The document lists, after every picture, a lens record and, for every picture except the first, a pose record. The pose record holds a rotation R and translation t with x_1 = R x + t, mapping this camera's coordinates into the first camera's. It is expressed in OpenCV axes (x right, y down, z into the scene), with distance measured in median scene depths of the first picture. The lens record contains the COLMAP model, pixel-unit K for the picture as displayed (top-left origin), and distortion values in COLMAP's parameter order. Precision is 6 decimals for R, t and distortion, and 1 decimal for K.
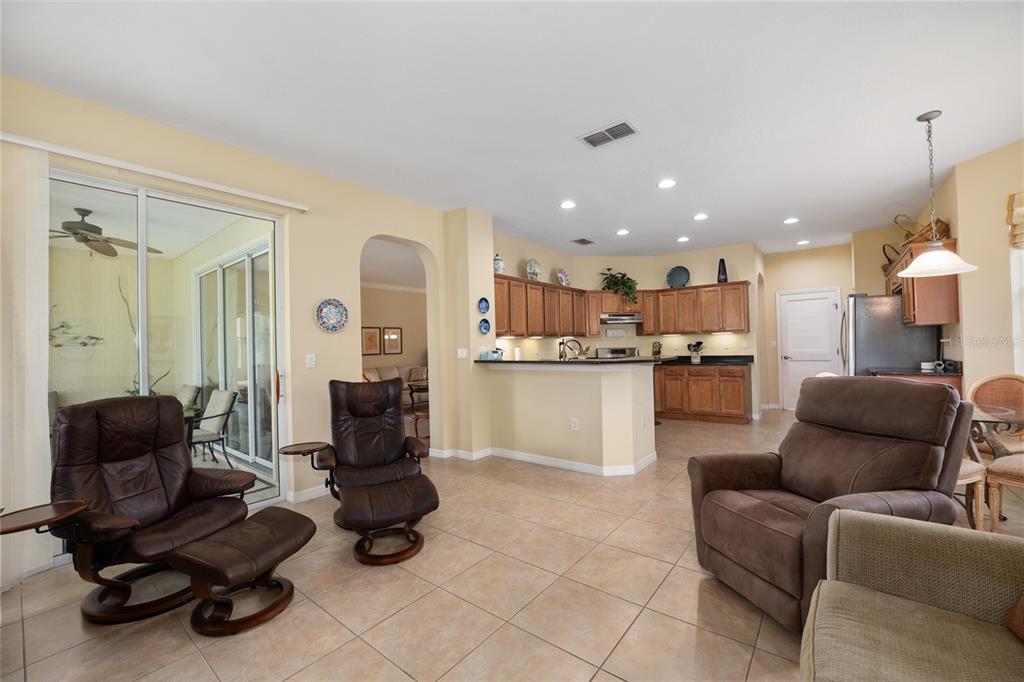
lens RADIAL K [[411.1, 0, 514.7], [0, 411.1, 343.0], [0, 0, 1]] dist [-0.029543, 0.006177]
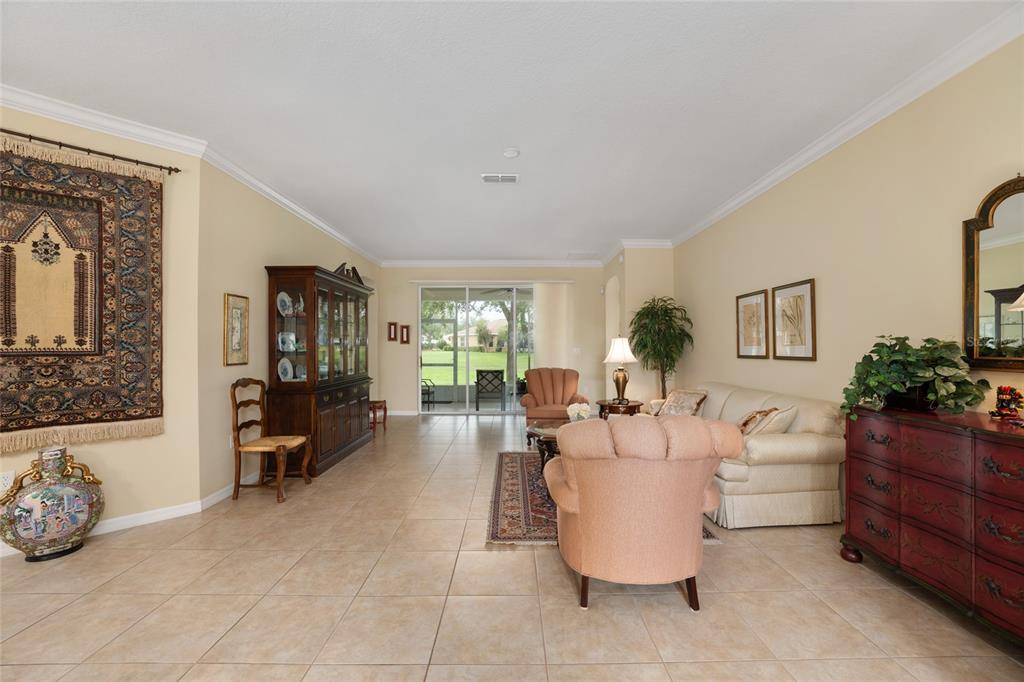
lens RADIAL K [[411.1, 0, 514.7], [0, 411.1, 343.0], [0, 0, 1]] dist [-0.029543, 0.006177]
pose [[-0.781419, 0.020741, -0.623662, 0.164329], [0.025680, 0.999670, 0.001070, 0.009936], [0.623478, -0.015180, -0.781694, 1.754821]]
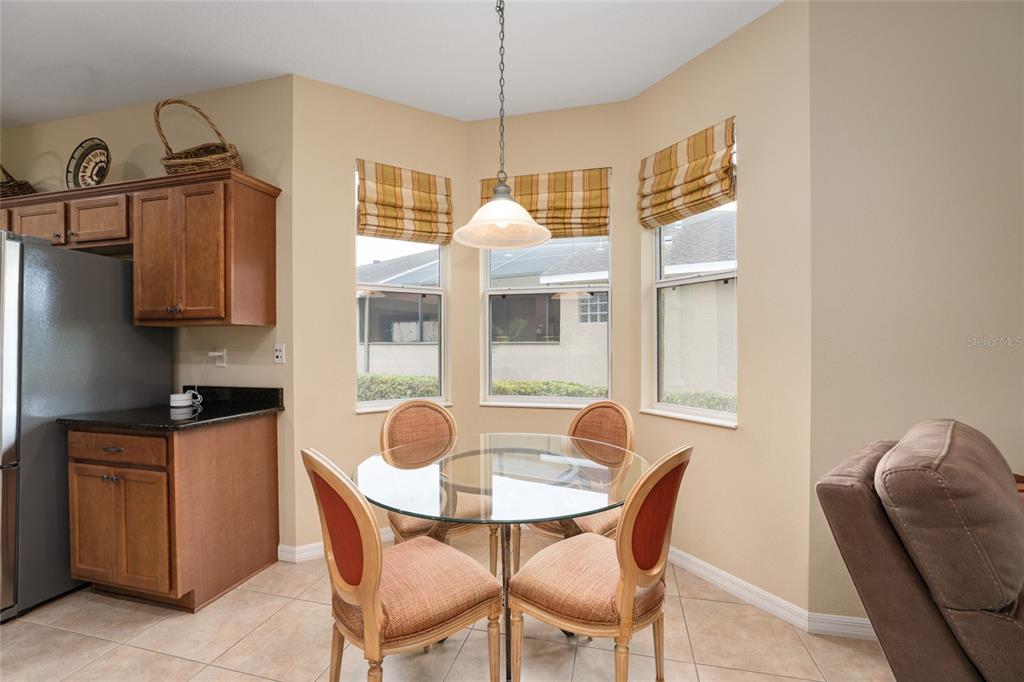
lens RADIAL K [[435.4, 0, 513.0], [0, 435.4, 346.1], [0, 0, 1]] dist [-0.018816, 0.000363]
pose [[-0.415901, 0.020332, 0.909183, 0.201058], [0.003937, 0.999781, -0.020557, -0.002200], [-0.909401, -0.004970, -0.415890, 0.545995]]
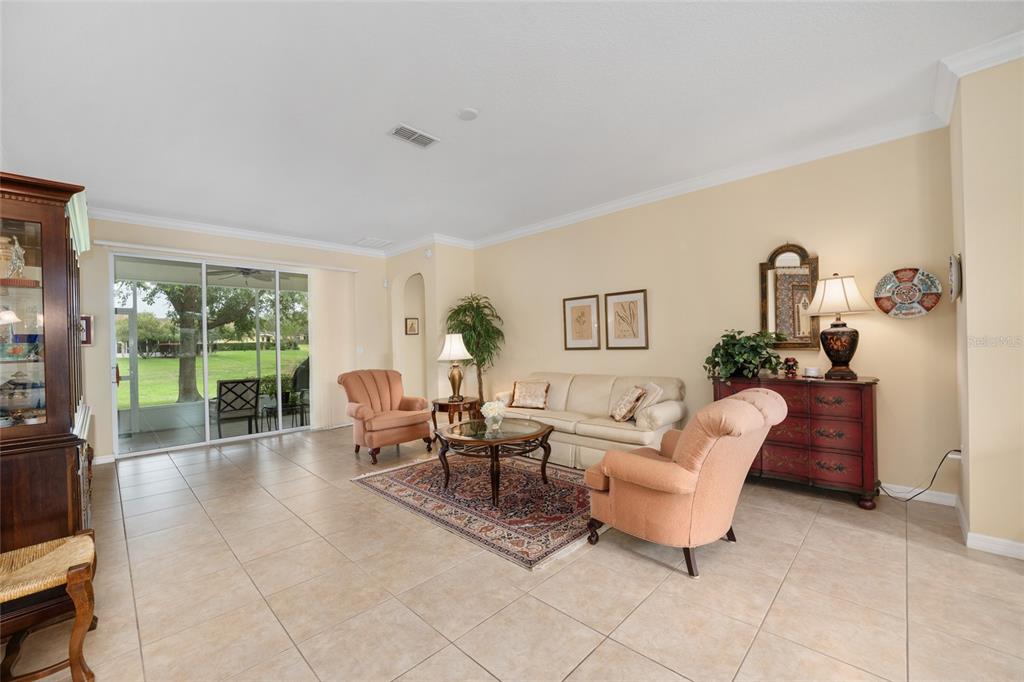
lens RADIAL K [[411.1, 0, 514.7], [0, 411.1, 343.0], [0, 0, 1]] dist [-0.029543, 0.006177]
pose [[-0.102033, 0.029572, -0.994341, 0.276837], [0.032505, 0.999123, 0.026379, 0.005803], [0.994250, -0.029629, -0.102905, 1.441571]]
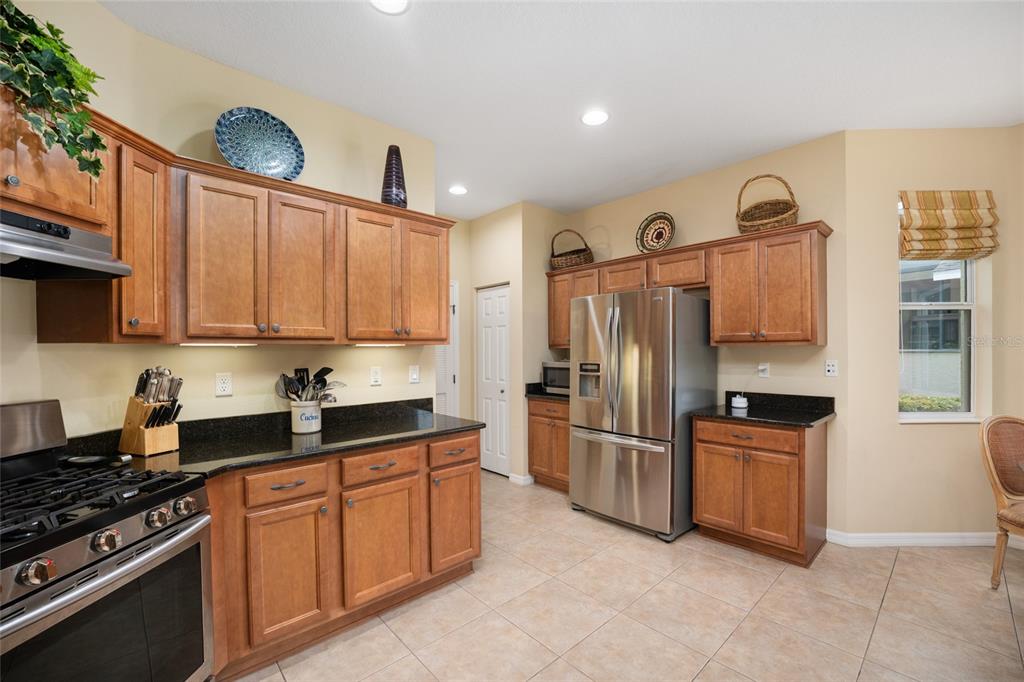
lens RADIAL K [[421.9, 0, 517.0], [0, 421.9, 352.7], [0, 0, 1]] dist [-0.034288, 0.009565]
pose [[0.154715, 0.017506, 0.987804, 0.151502], [-0.005673, 0.999842, -0.016830, -0.011380], [-0.987943, -0.003000, 0.154790, 0.836252]]
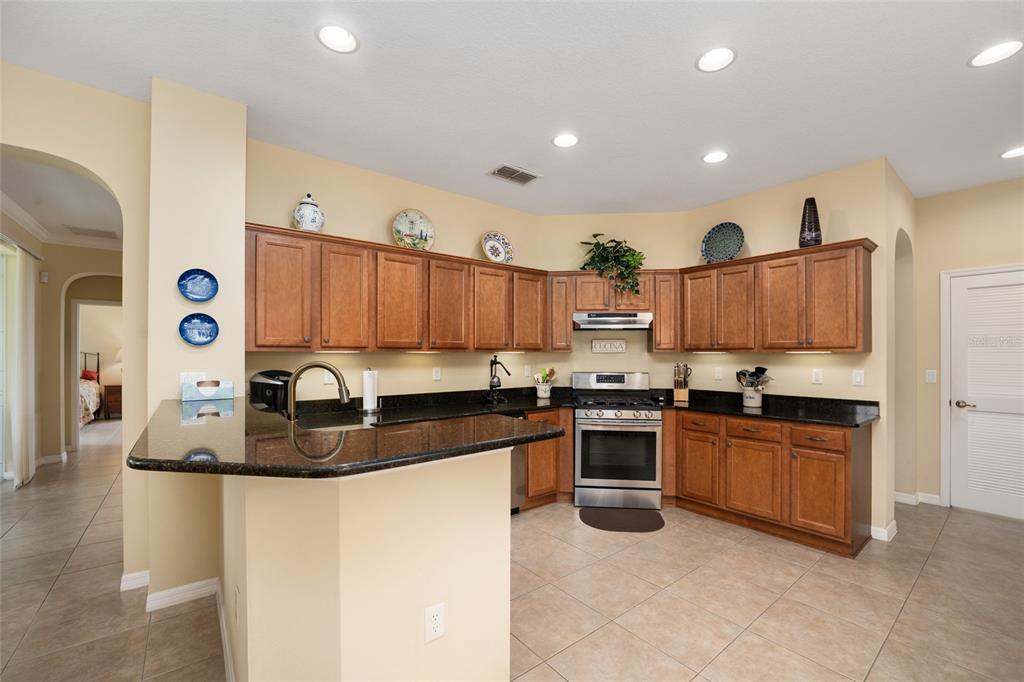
lens RADIAL K [[421.9, 0, 517.0], [0, 421.9, 352.7], [0, 0, 1]] dist [-0.034288, 0.009565]
pose [[0.973288, 0.026478, -0.228056, 0.289549], [-0.025237, 0.999647, 0.008354, -0.019096], [0.228196, -0.002376, 0.973612, 0.446089]]
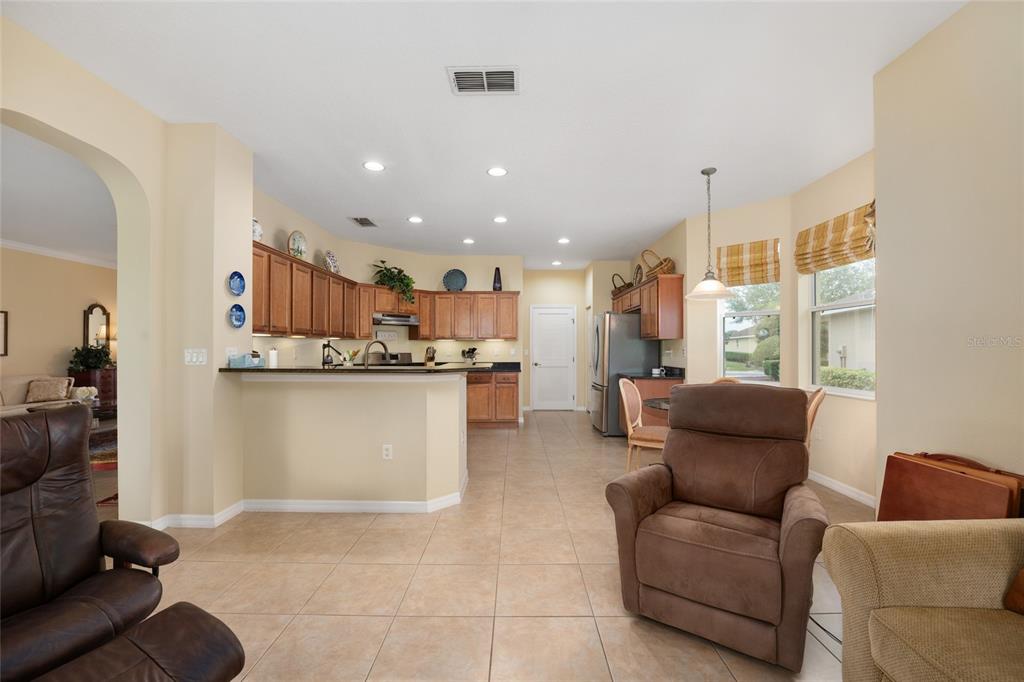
lens RADIAL K [[414.4, 0, 514.8], [0, 414.4, 348.0], [0, 0, 1]] dist [-0.030882, 0.006939]
pose [[0.786445, 0.025930, 0.617116, -0.091942], [-0.024967, 0.999636, -0.010186, 0.004362], [-0.617156, -0.007397, 0.786806, 0.159263]]
